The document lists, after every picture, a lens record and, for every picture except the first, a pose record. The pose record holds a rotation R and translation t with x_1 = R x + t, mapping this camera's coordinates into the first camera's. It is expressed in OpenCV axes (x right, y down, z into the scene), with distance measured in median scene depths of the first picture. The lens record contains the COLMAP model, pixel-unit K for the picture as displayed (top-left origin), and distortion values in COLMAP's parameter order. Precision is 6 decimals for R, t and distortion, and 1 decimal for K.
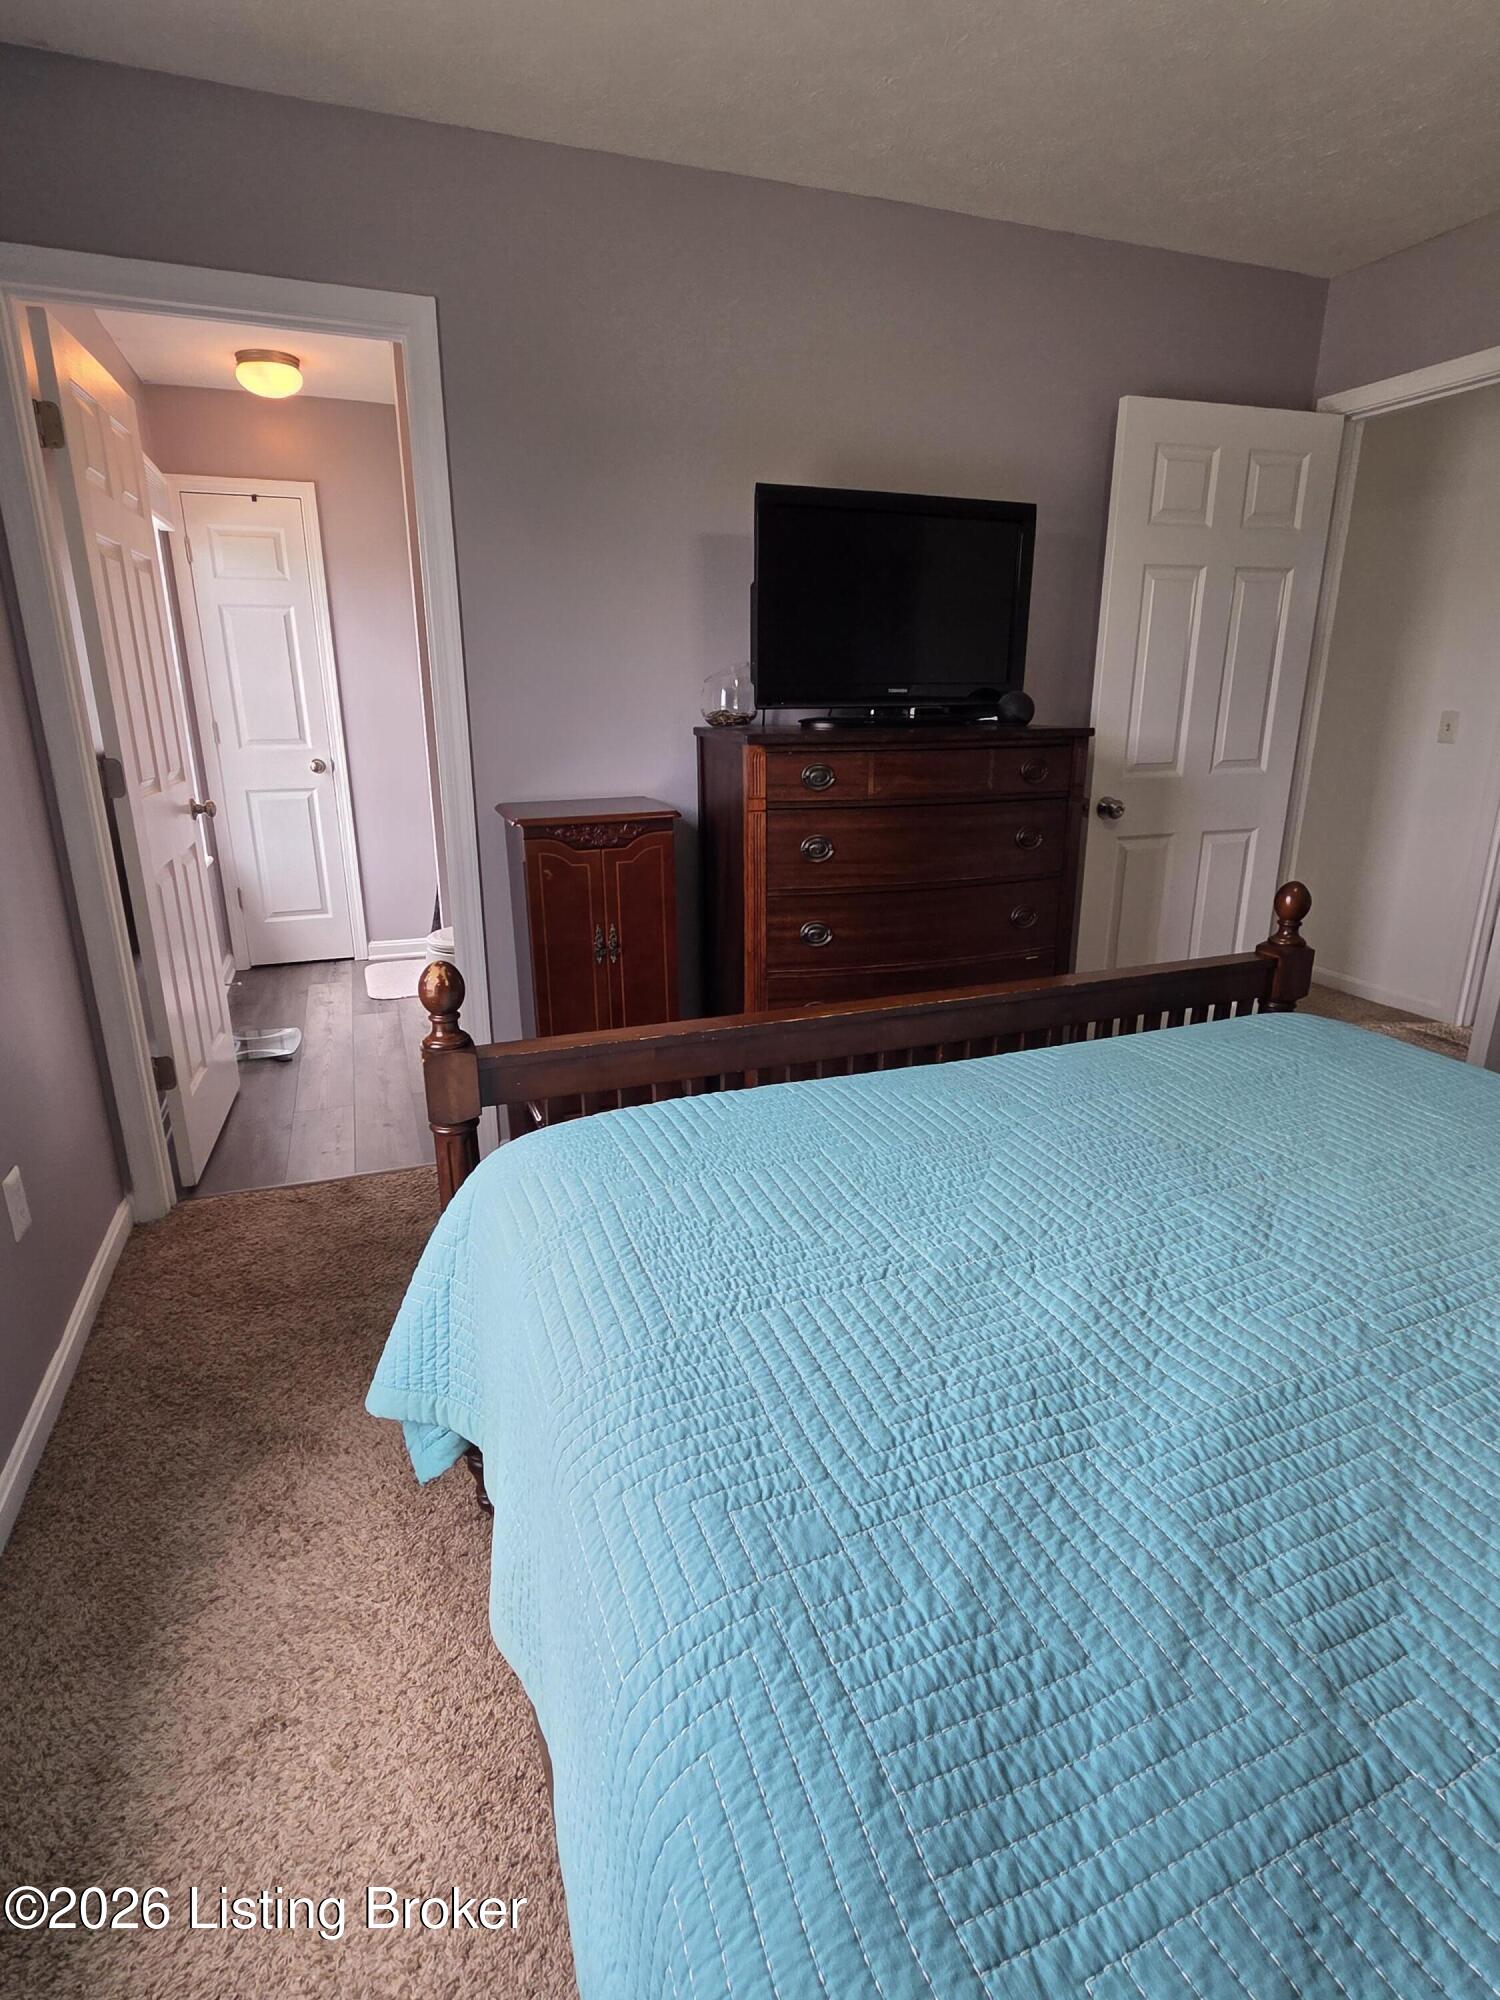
lens RADIAL K [[1024.1, 0, 743.5], [0, 1024.1, 997.0], [0, 0, 1]] dist [0.000851, 0.000249]
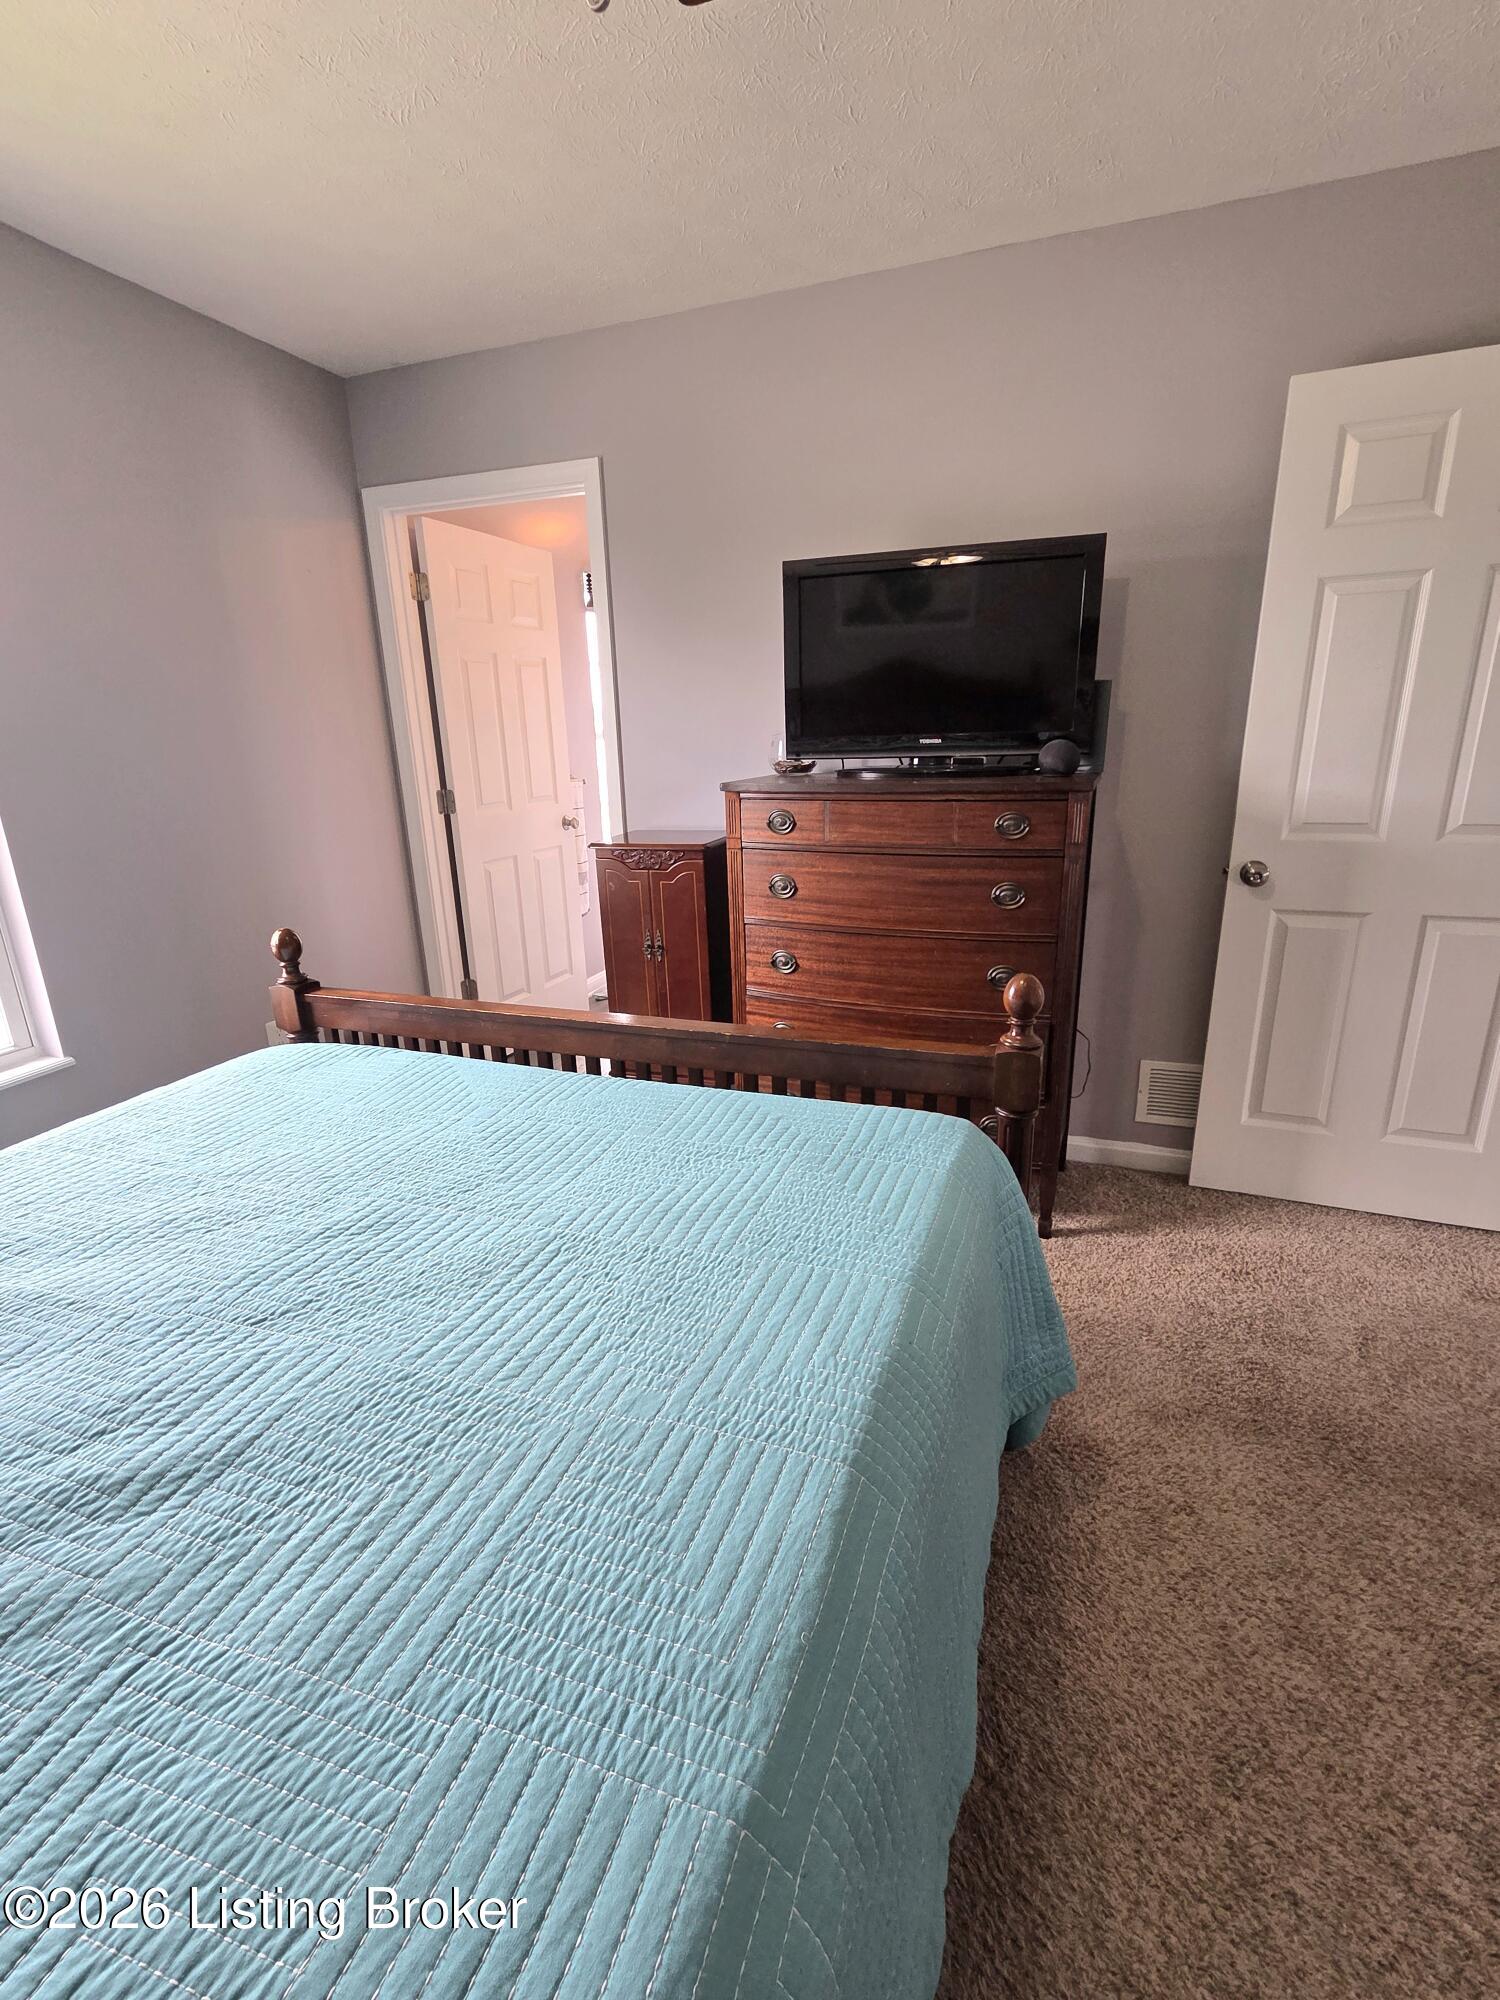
lens RADIAL K [[898.3, 0, 742.4], [0, 898.3, 1004.0], [0, 0, 1]] dist [-0.000849, 0.004168]
pose [[0.763240, 0.168357, -0.623796, 0.599821], [-0.165231, 0.984211, 0.063463, -0.066761], [0.624631, 0.054633, 0.779007, 0.198143]]
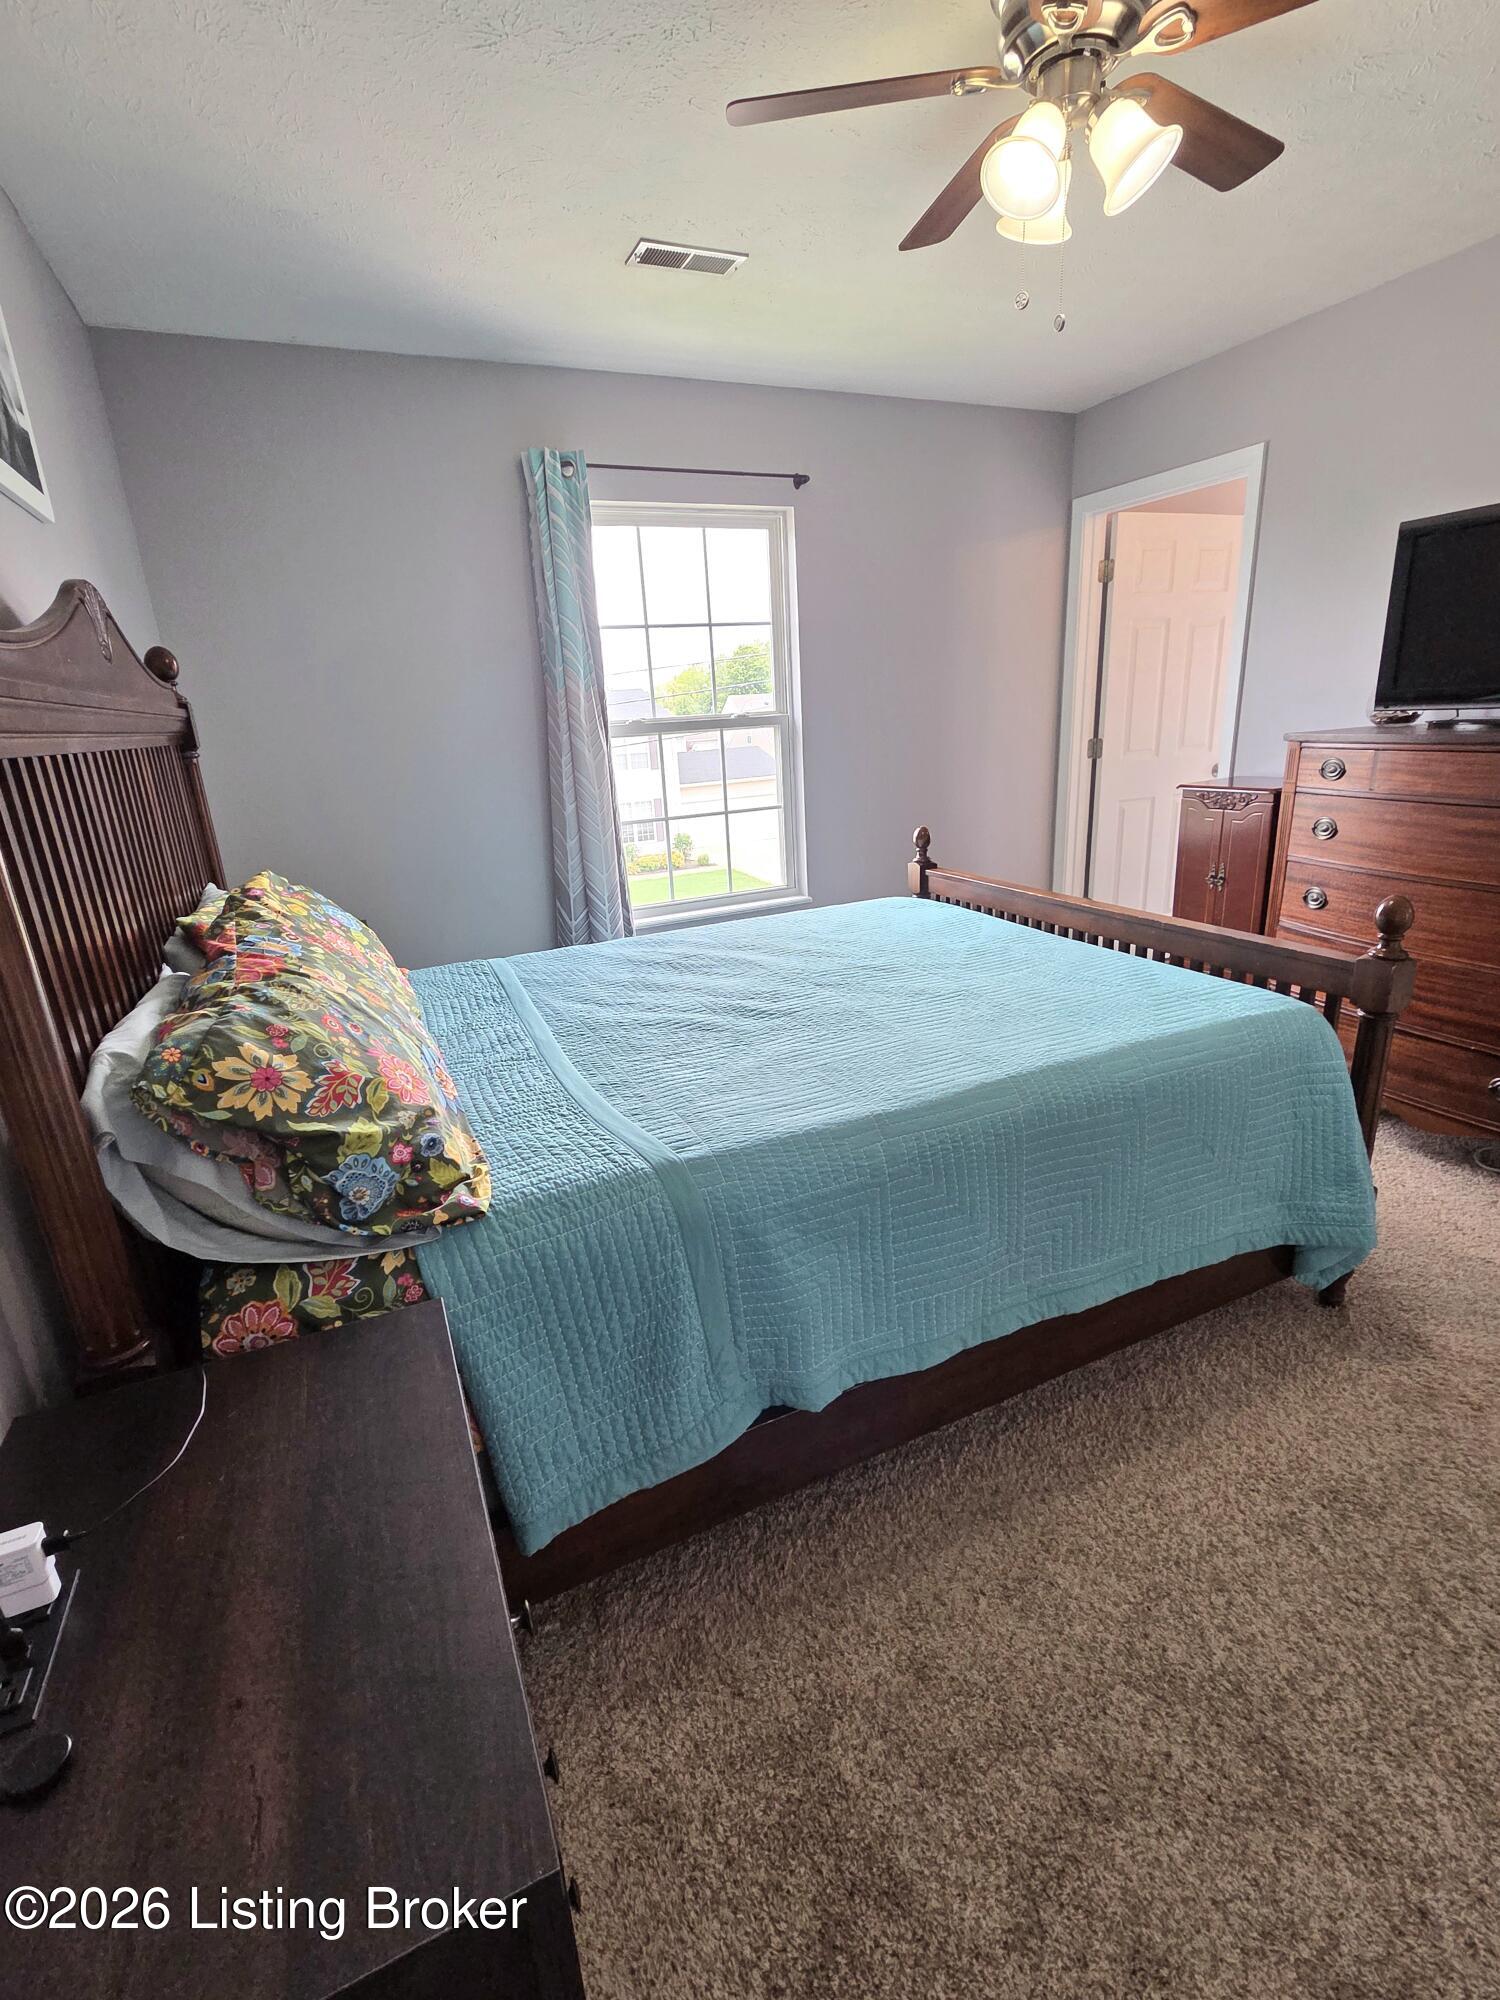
lens RADIAL K [[898.3, 0, 742.4], [0, 898.3, 1004.0], [0, 0, 1]] dist [-0.000849, 0.004168]
pose [[0.074006, 0.303677, -0.949896, 0.998619], [-0.242357, 0.929429, 0.278252, -0.072325], [0.967360, 0.209622, 0.142382, 0.192796]]
